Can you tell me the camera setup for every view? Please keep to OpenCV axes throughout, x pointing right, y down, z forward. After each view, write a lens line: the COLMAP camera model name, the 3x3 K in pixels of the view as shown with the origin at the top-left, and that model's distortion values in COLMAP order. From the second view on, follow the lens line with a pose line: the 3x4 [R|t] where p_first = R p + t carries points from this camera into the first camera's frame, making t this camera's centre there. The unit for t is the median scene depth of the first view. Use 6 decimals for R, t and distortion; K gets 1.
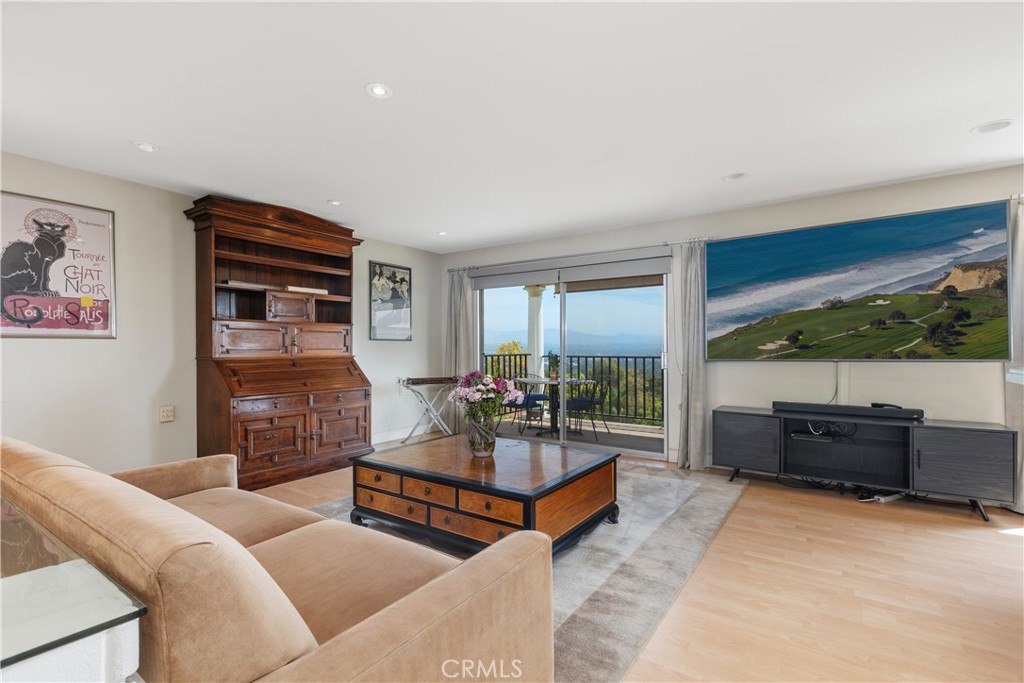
lens RADIAL K [[457.3, 0, 527.3], [0, 457.3, 346.3], [0, 0, 1]] dist [0.001374, 0.001933]
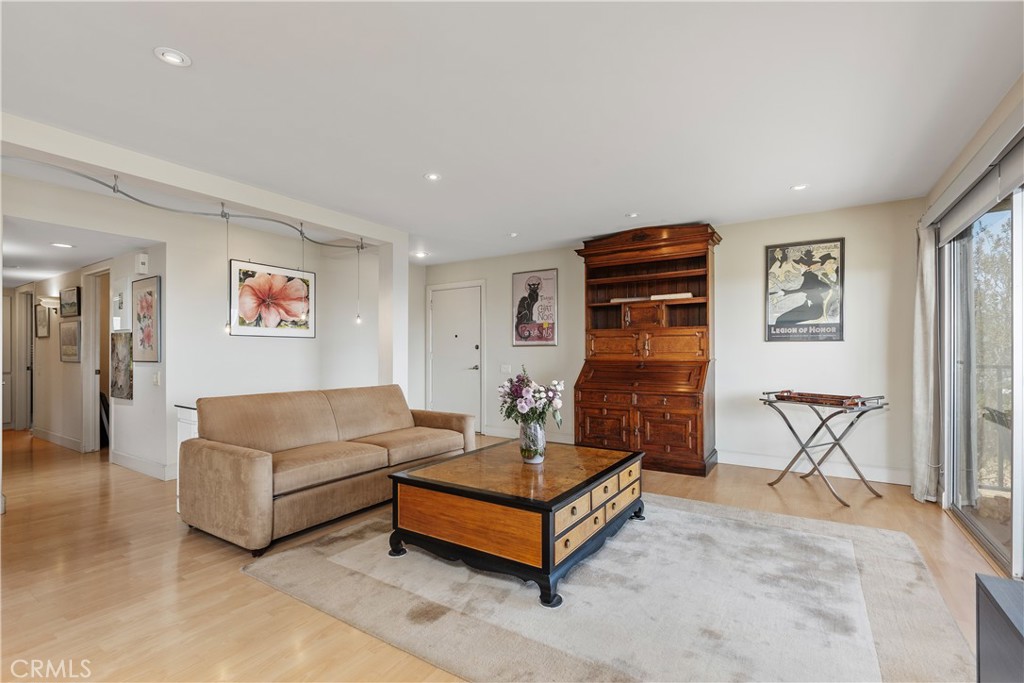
lens RADIAL K [[457.3, 0, 519.0], [0, 457.3, 355.4], [0, 0, 1]] dist [0.001374, 0.001933]
pose [[0.037507, 0.009529, -0.999251, 0.550481], [0.006269, 0.999933, 0.009771, 0.000213], [0.999277, -0.006631, 0.037444, 0.607166]]
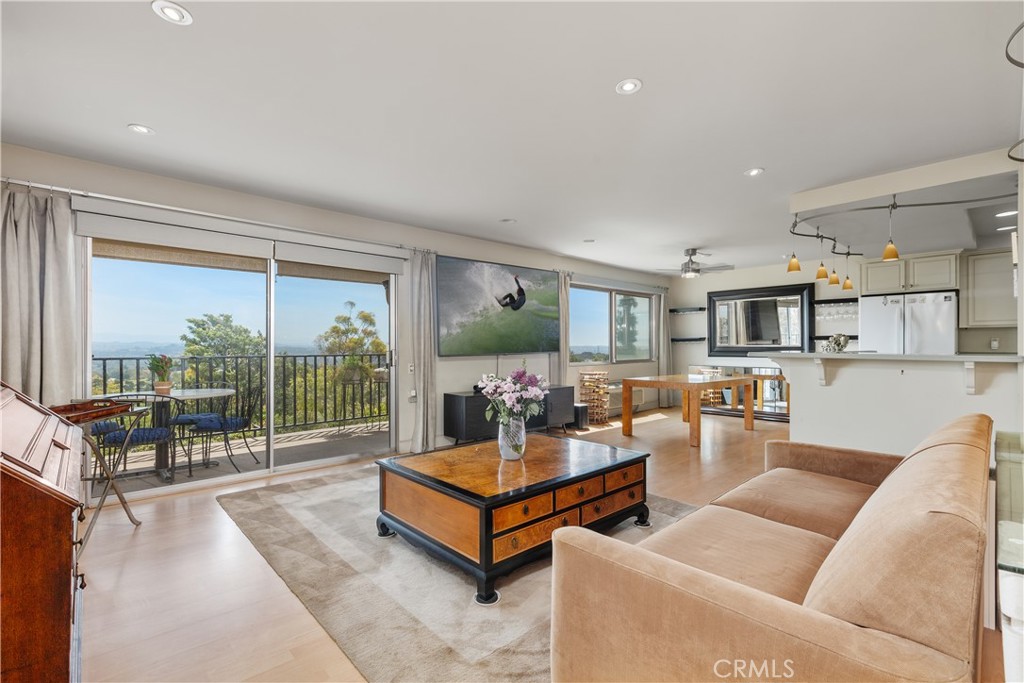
lens RADIAL K [[457.3, 0, 524.8], [0, 457.3, 347.3], [0, 0, 1]] dist [0.001374, 0.001933]
pose [[0.210170, -0.003298, 0.977659, -0.625429], [-0.005044, 0.999977, 0.004458, 0.000673], [-0.977652, -0.005869, 0.210149, 0.473635]]
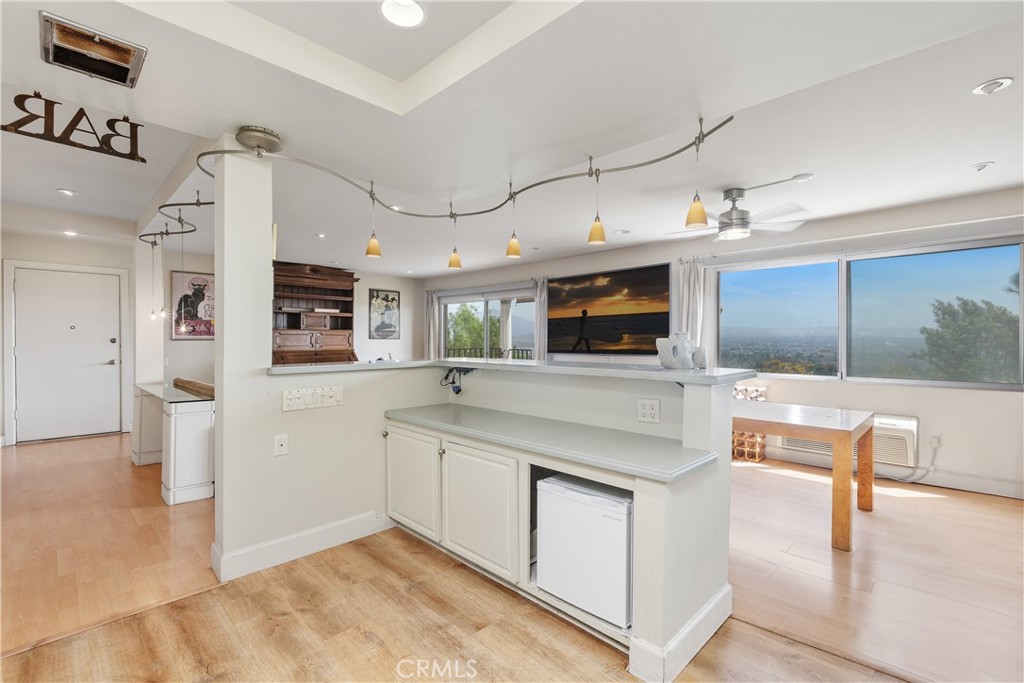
lens RADIAL K [[457.3, 0, 520.2], [0, 457.3, 338.3], [0, 0, 1]] dist [0.001374, 0.001933]
pose [[0.985241, 0.002792, -0.171153, 0.507934], [-0.002661, 0.999996, 0.000995, -0.022558], [0.171155, -0.000525, 0.985244, -0.537520]]
